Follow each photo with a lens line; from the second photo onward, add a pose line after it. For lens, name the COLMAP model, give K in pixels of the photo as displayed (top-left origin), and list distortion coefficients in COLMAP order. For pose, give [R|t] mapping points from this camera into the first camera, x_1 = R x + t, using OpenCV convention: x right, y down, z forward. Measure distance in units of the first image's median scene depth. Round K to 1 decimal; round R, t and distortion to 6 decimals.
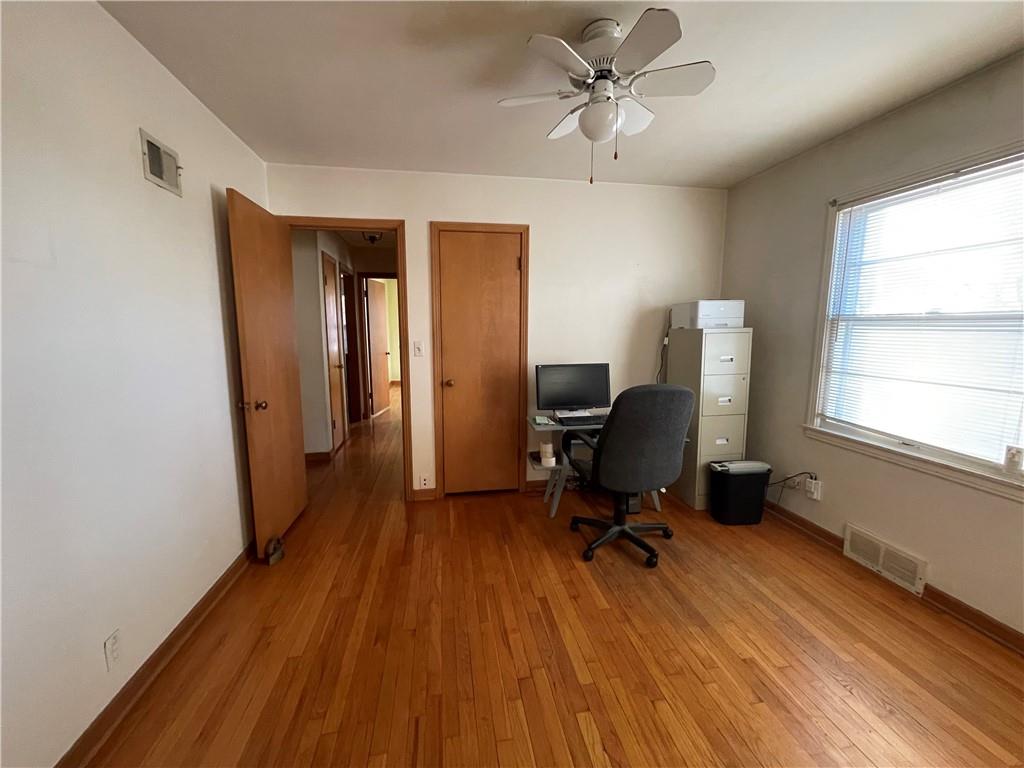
lens RADIAL K [[412.3, 0, 511.2], [0, 412.3, 384.9], [0, 0, 1]] dist [-0.000917, 0.000005]
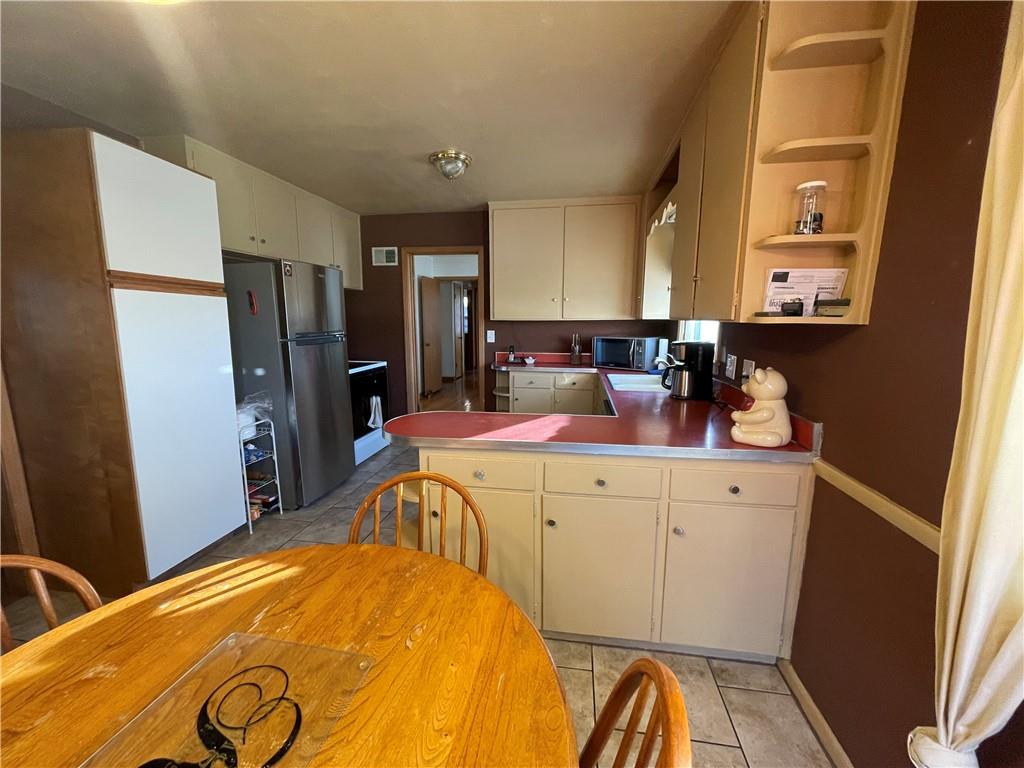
lens RADIAL K [[412.3, 0, 514.5], [0, 412.3, 387.3], [0, 0, 1]] dist [-0.000917, 0.000005]
pose [[0.949172, 0.058912, -0.309195, 0.779195], [-0.050204, 0.998088, 0.036050, 0.180444], [0.310728, -0.018694, 0.950315, -1.382267]]
